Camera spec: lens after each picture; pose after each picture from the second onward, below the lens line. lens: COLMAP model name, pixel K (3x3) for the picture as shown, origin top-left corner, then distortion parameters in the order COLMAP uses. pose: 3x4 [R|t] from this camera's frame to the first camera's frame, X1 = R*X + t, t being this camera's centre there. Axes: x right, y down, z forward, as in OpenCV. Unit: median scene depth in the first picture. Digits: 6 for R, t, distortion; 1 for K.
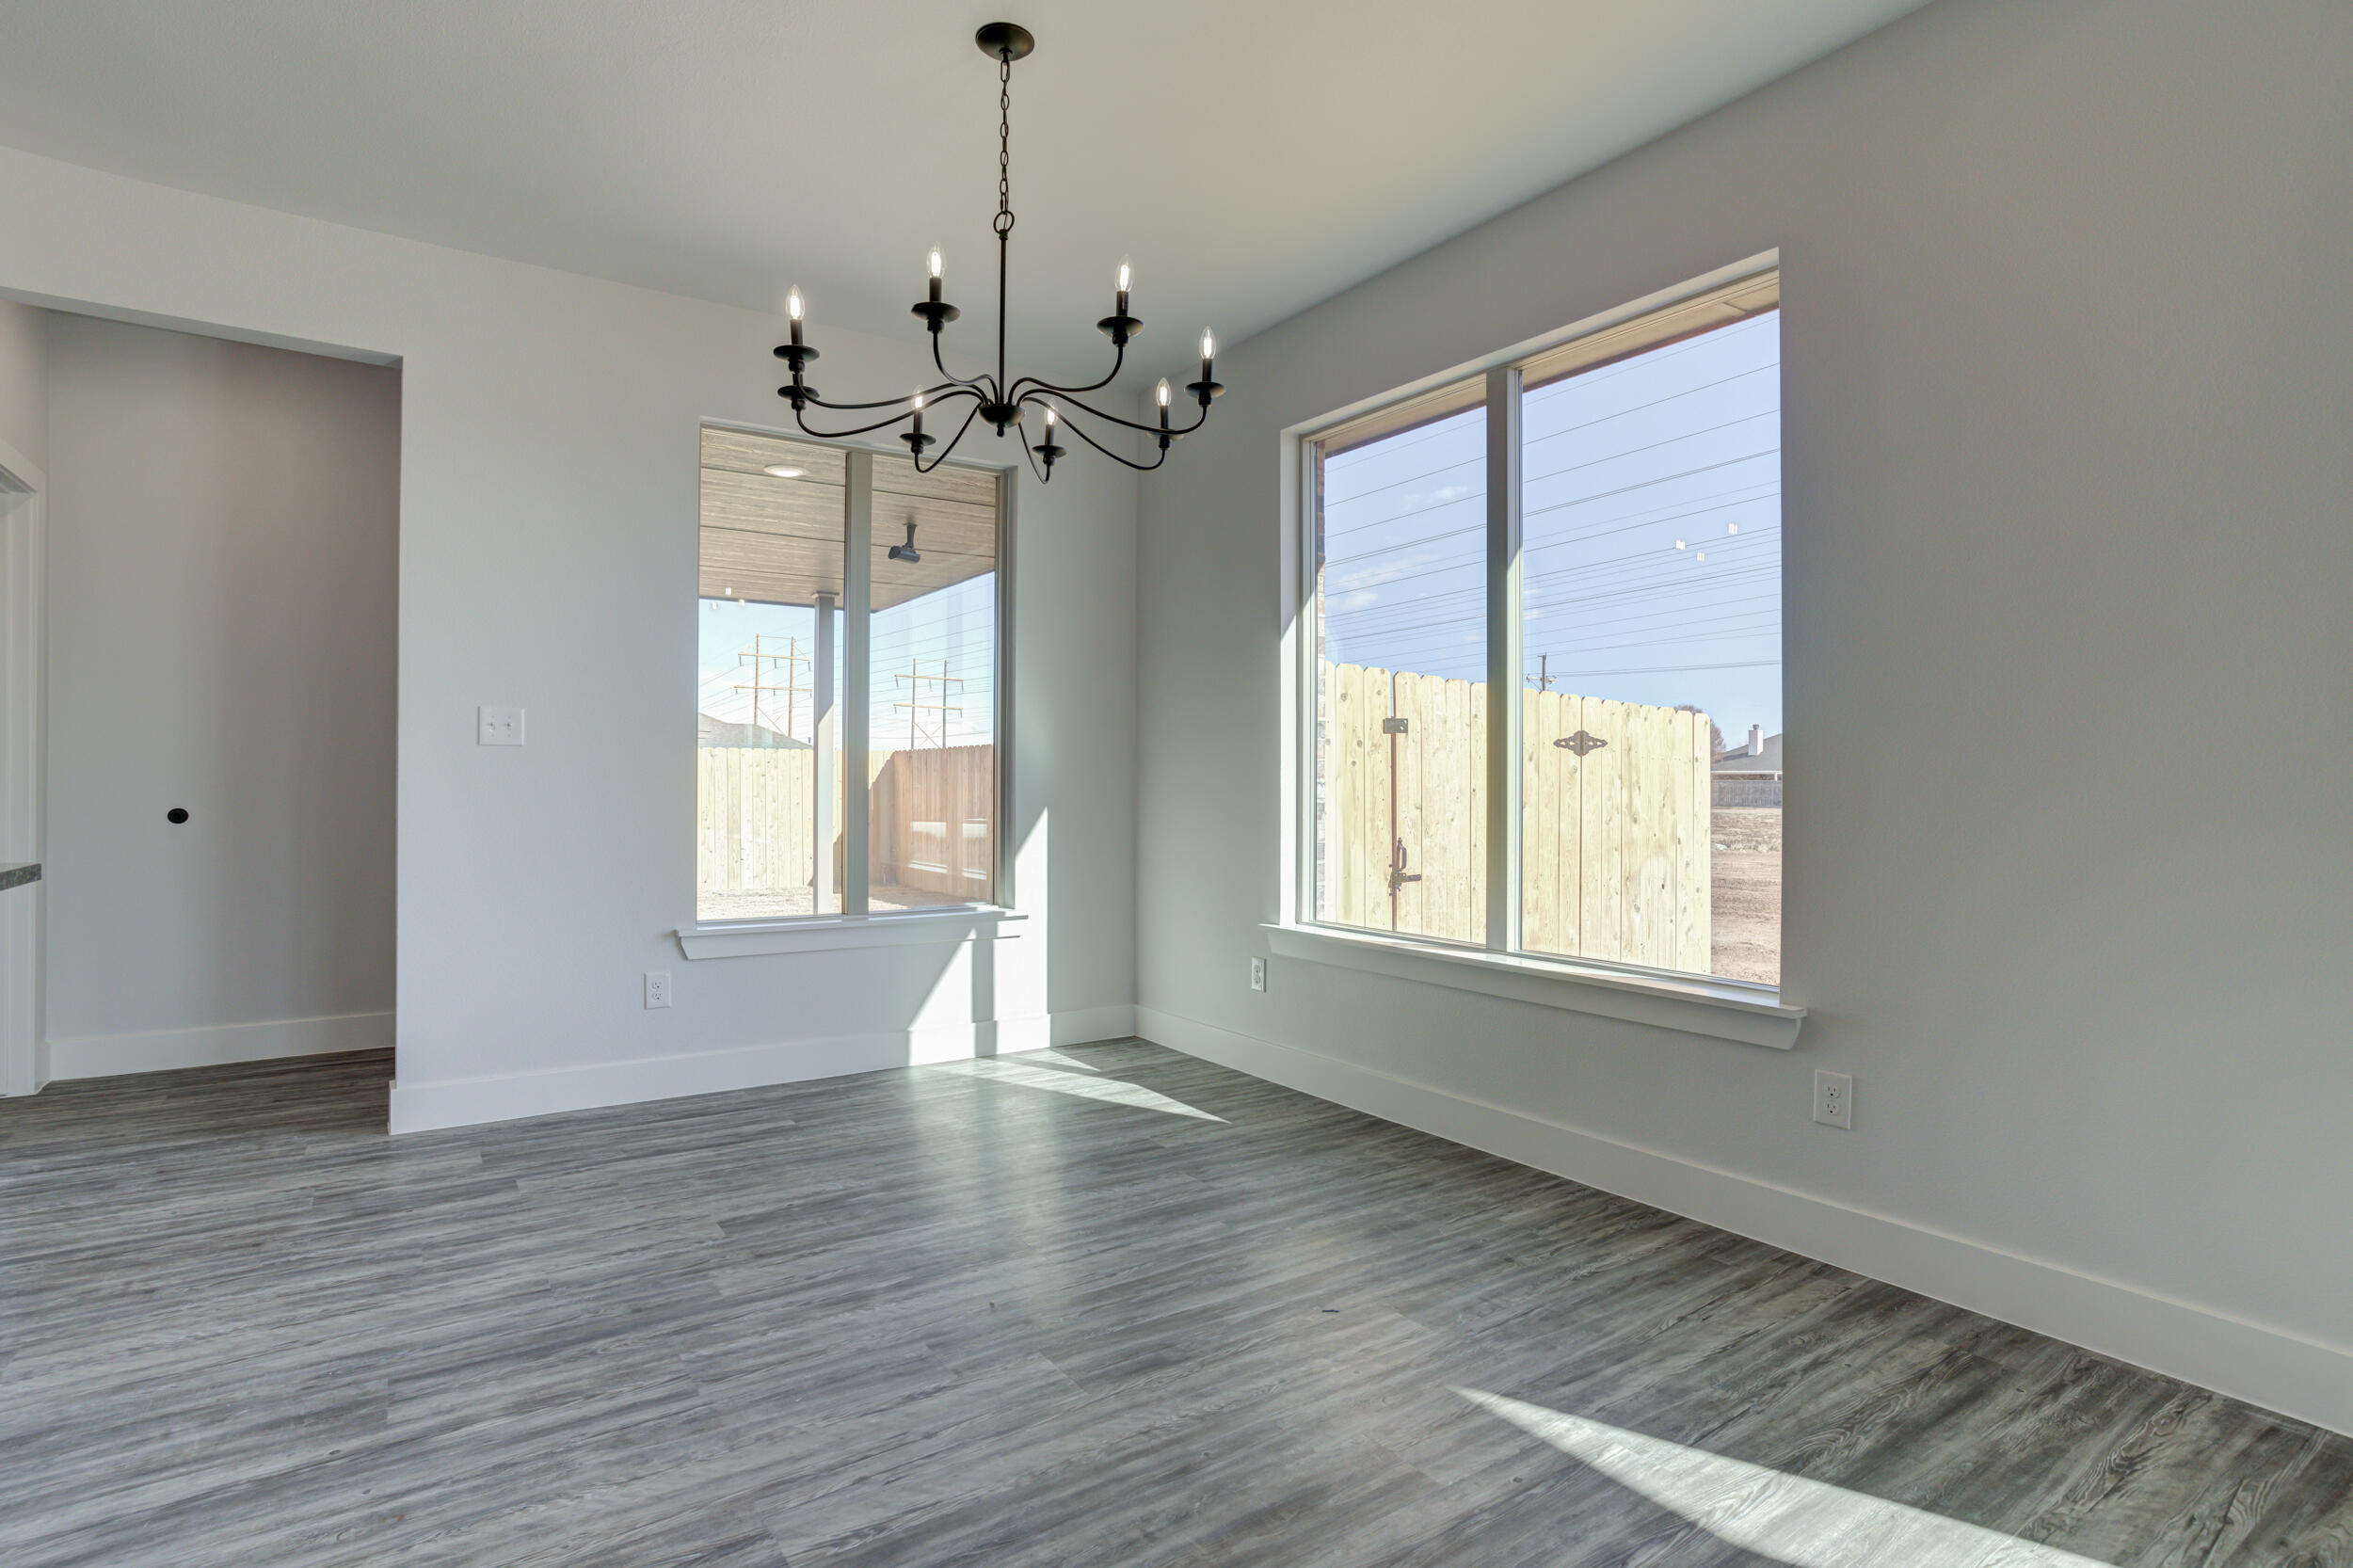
lens RADIAL K [[1153.9, 0, 1235.7], [0, 1153.9, 785.7], [0, 0, 1]] dist [-0.061360, 0.027968]
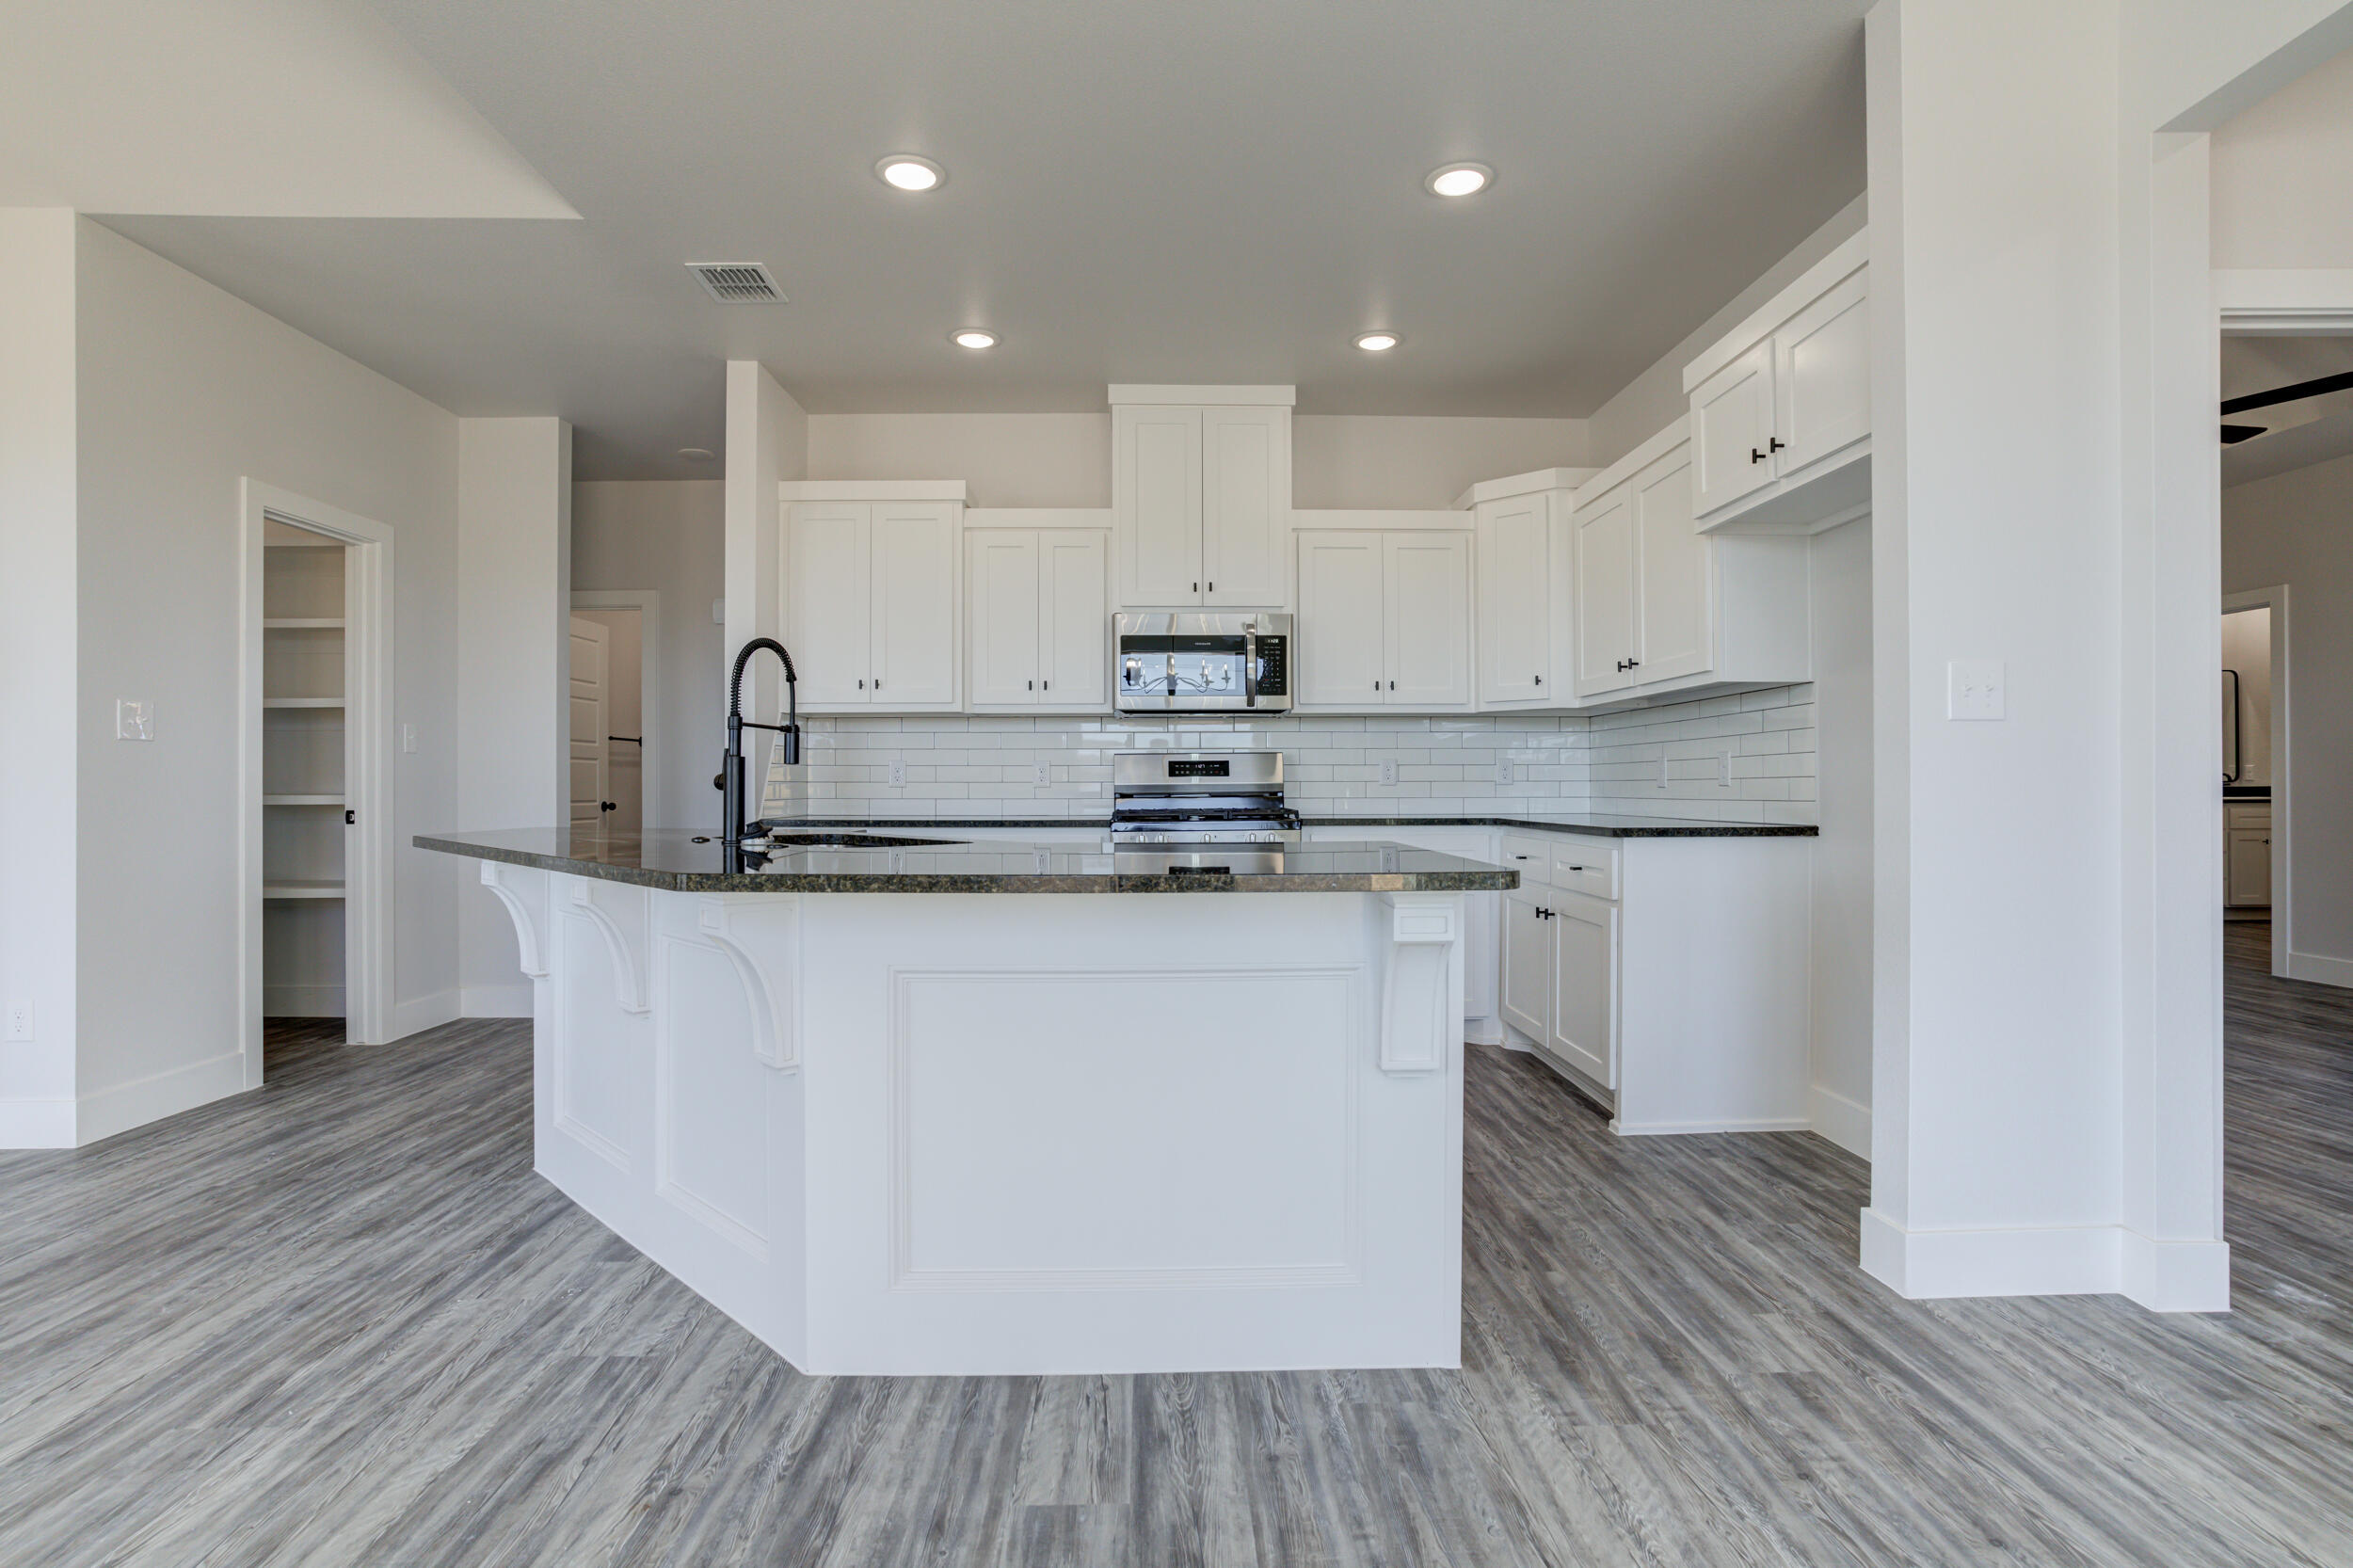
lens RADIAL K [[1153.9, 0, 1186.3], [0, 1153.9, 785.4], [0, 0, 1]] dist [-0.061360, 0.027968]
pose [[-0.583660, -0.003800, -0.811989, -0.098994], [-0.002089, 0.999993, -0.003178, -0.002323], [0.811995, -0.000159, -0.583664, 0.852381]]
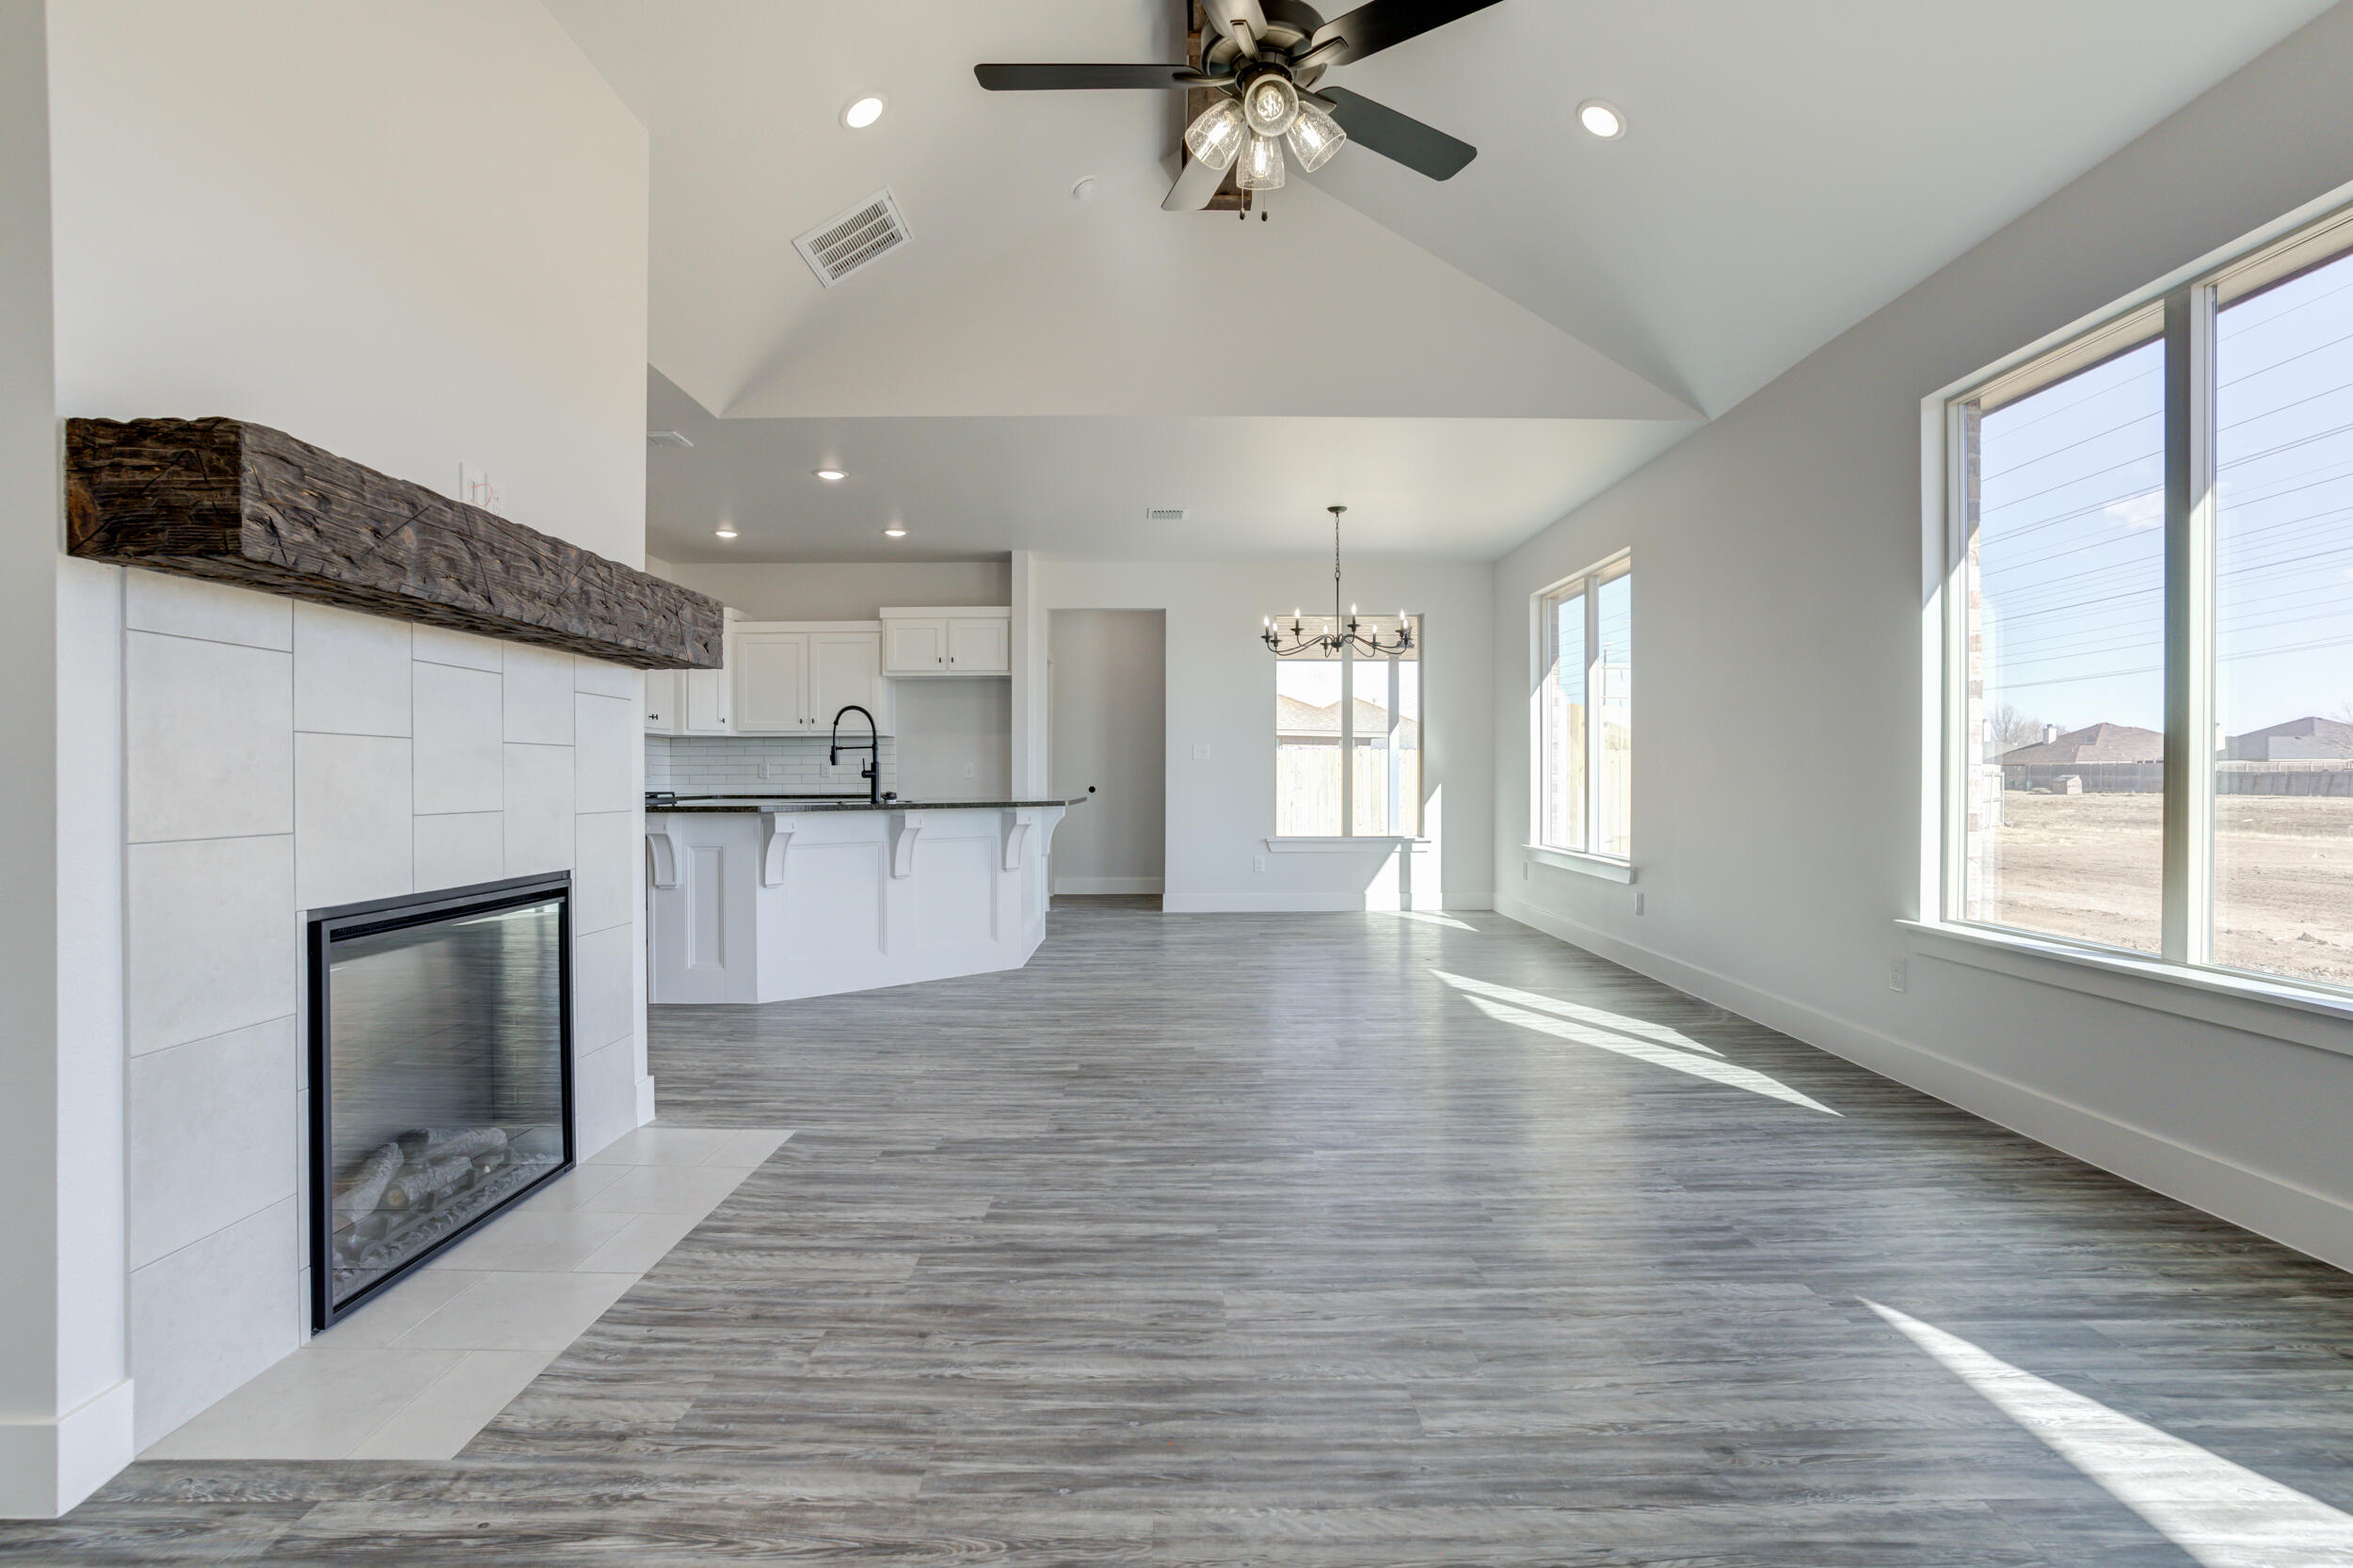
lens RADIAL K [[1153.9, 0, 1175.5], [0, 1153.9, 787.8], [0, 0, 1]] dist [-0.061360, 0.027968]
pose [[0.804794, -0.001019, -0.593553, 0.970245], [0.005672, 0.999966, 0.005973, 0.007902], [0.593527, -0.008173, 0.804773, -1.278093]]
